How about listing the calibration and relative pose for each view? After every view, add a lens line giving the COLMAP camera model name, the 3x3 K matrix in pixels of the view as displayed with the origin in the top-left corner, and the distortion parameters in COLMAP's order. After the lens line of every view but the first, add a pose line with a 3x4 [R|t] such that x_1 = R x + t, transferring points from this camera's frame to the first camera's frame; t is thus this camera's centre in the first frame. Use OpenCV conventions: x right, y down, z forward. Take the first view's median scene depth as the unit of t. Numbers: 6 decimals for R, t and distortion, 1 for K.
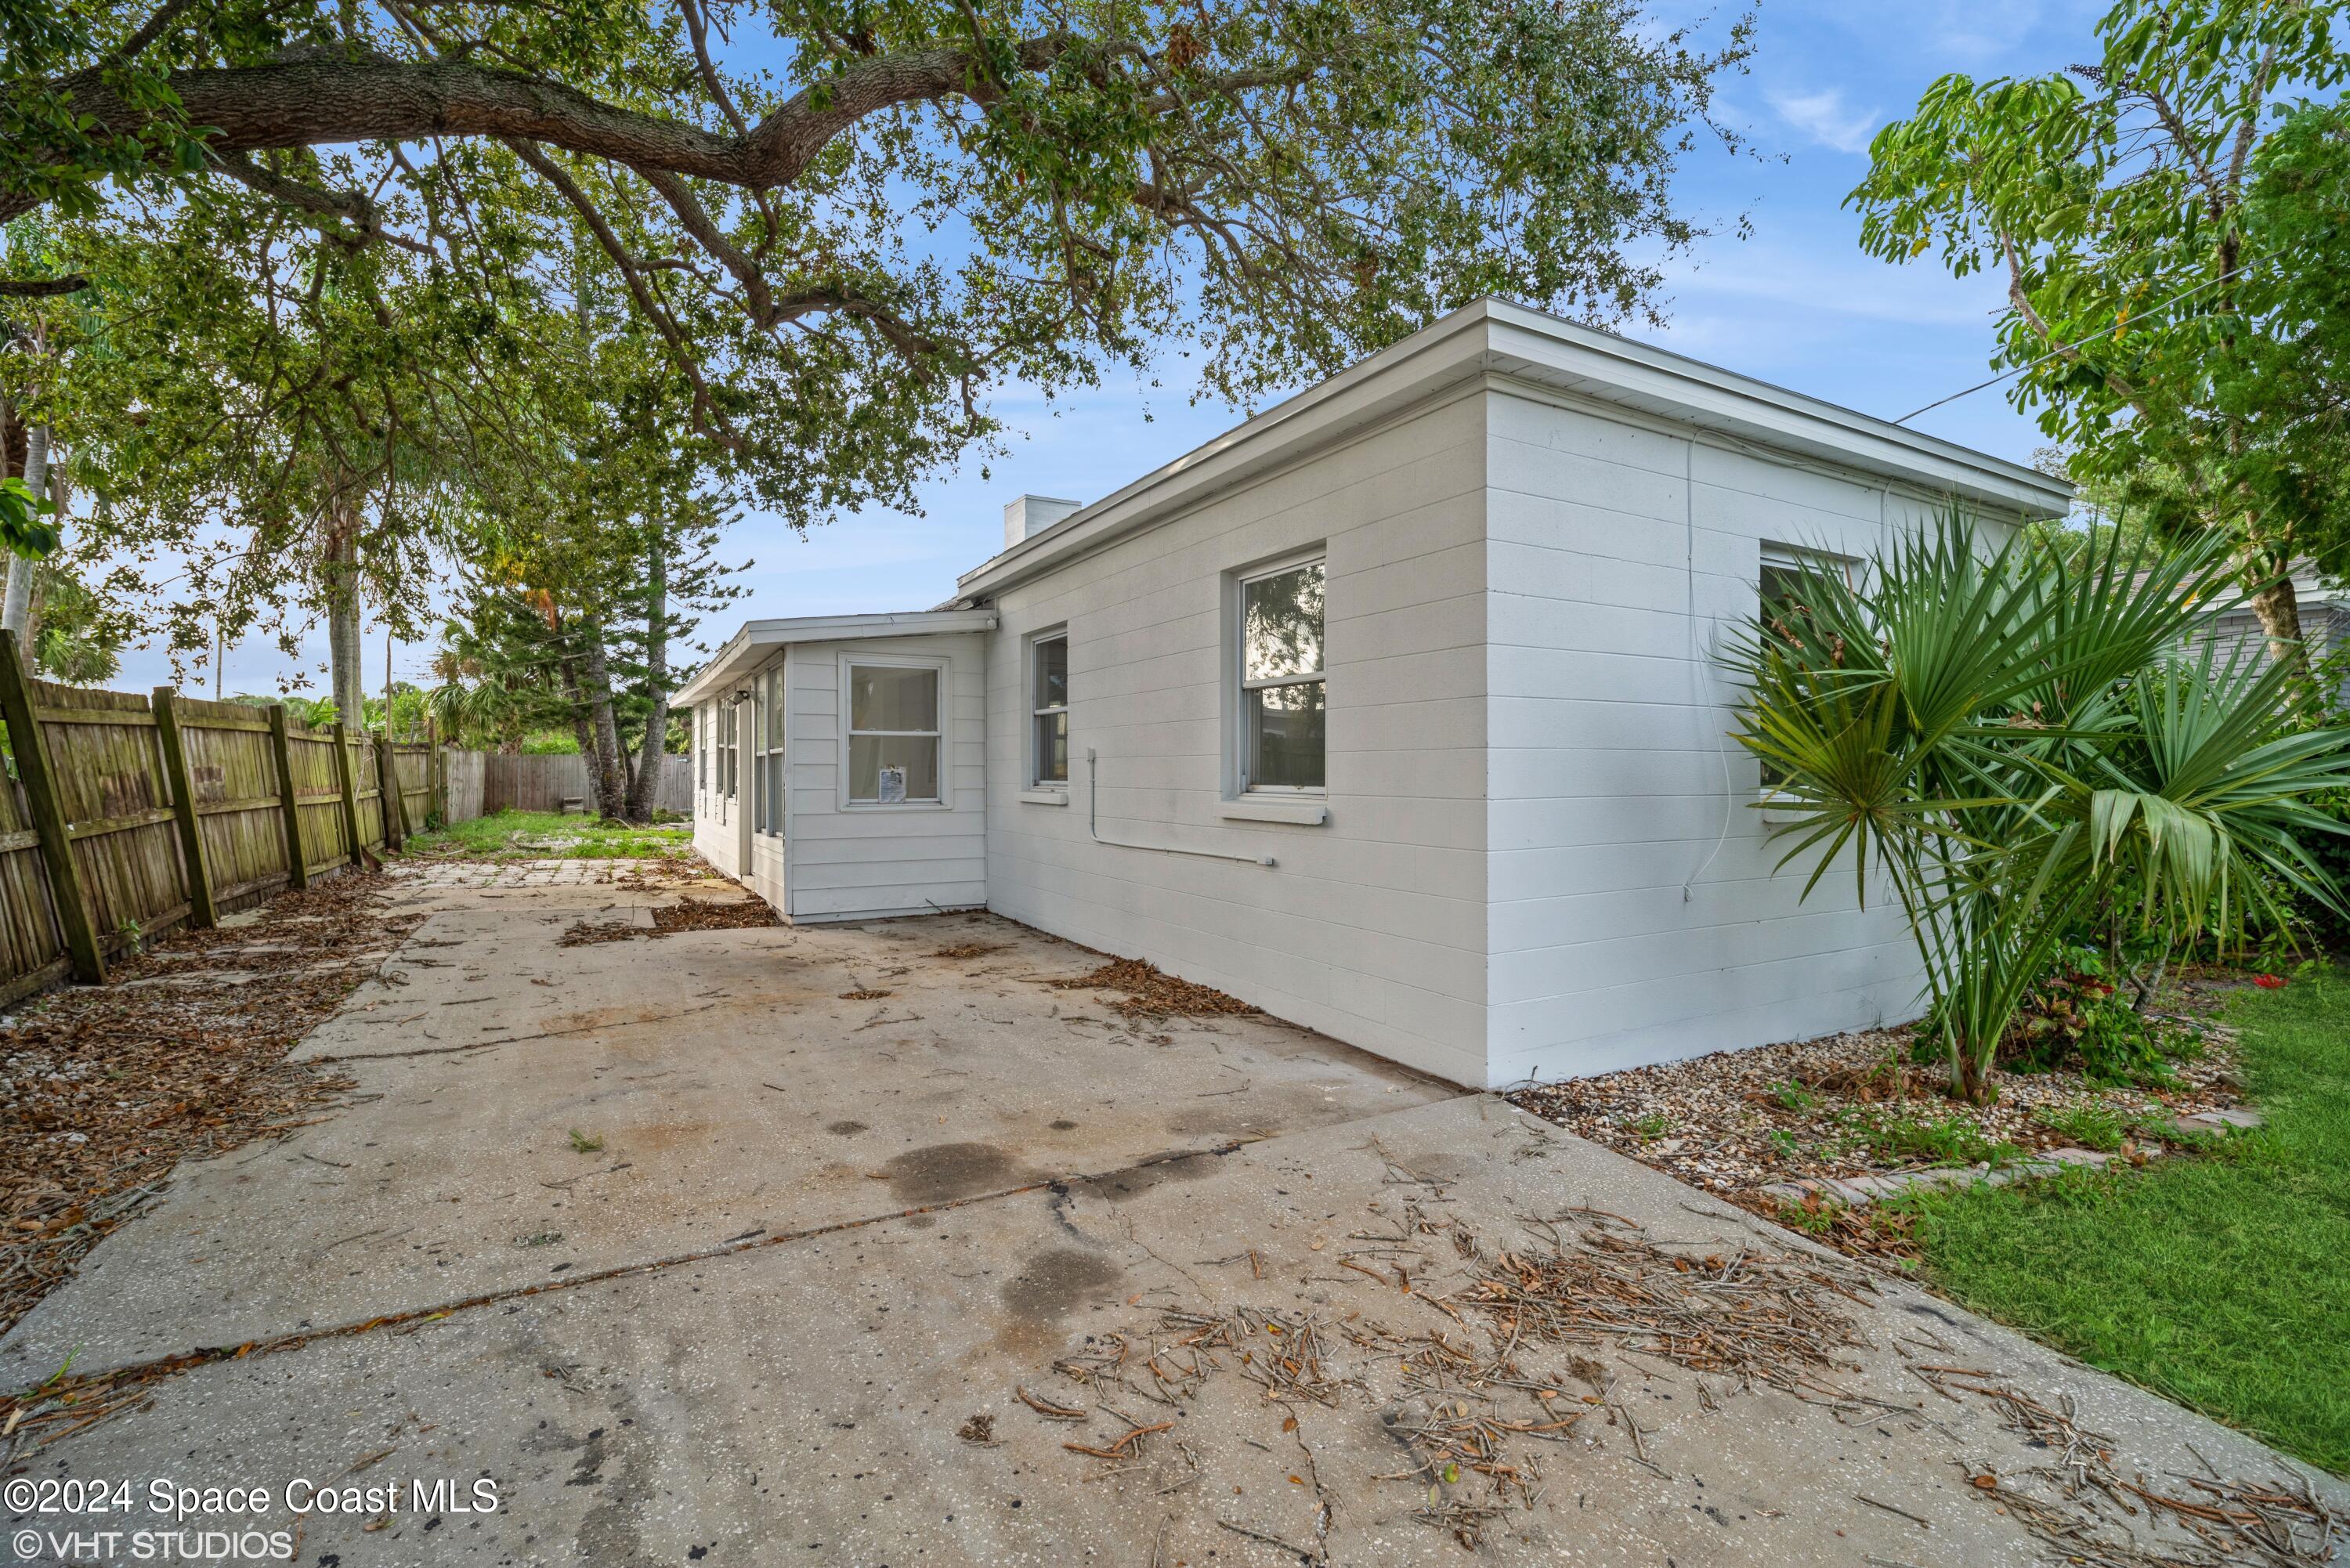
lens RADIAL K [[1026.6, 0, 1176.4], [0, 1026.6, 779.7], [0, 0, 1]] dist [0.001105, -0.000179]
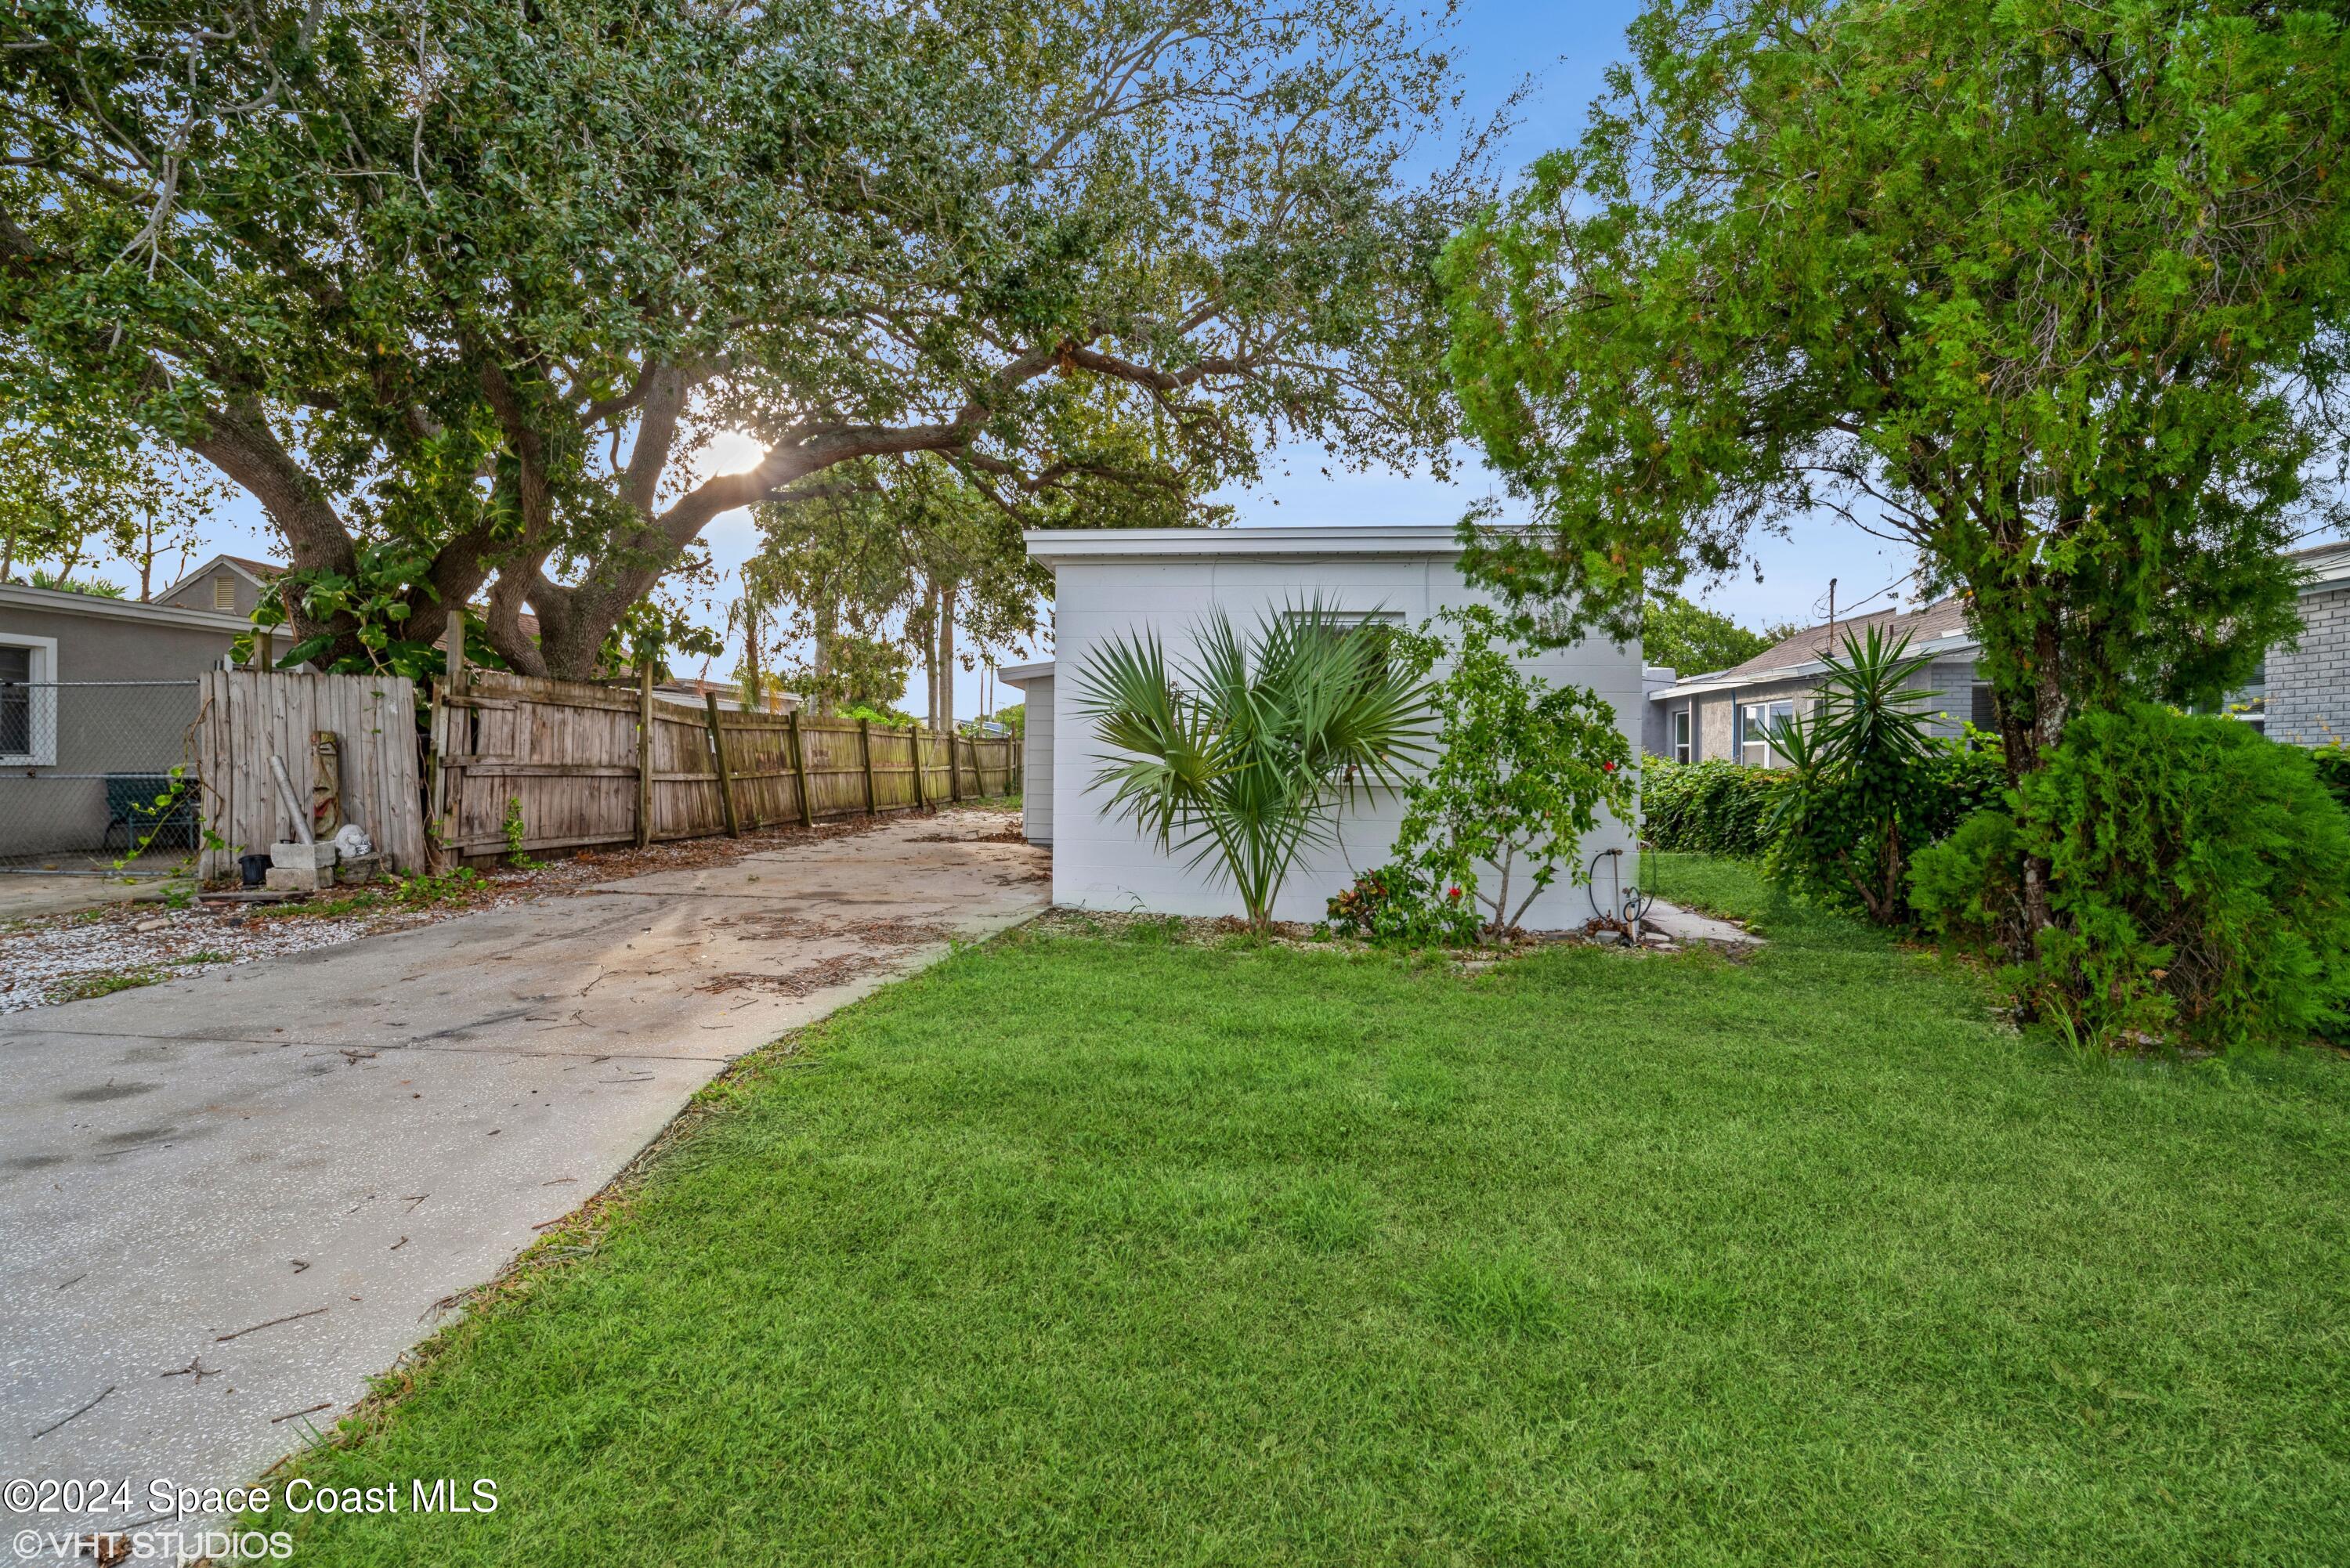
lens RADIAL K [[1026.6, 0, 1173.5], [0, 1026.6, 781.5], [0, 0, 1]] dist [0.001105, -0.000179]
pose [[0.825879, 0.009103, -0.563773, 0.816209], [-0.002604, 0.999921, 0.012331, 0.023368], [0.563841, -0.008716, 0.825837, -0.296244]]
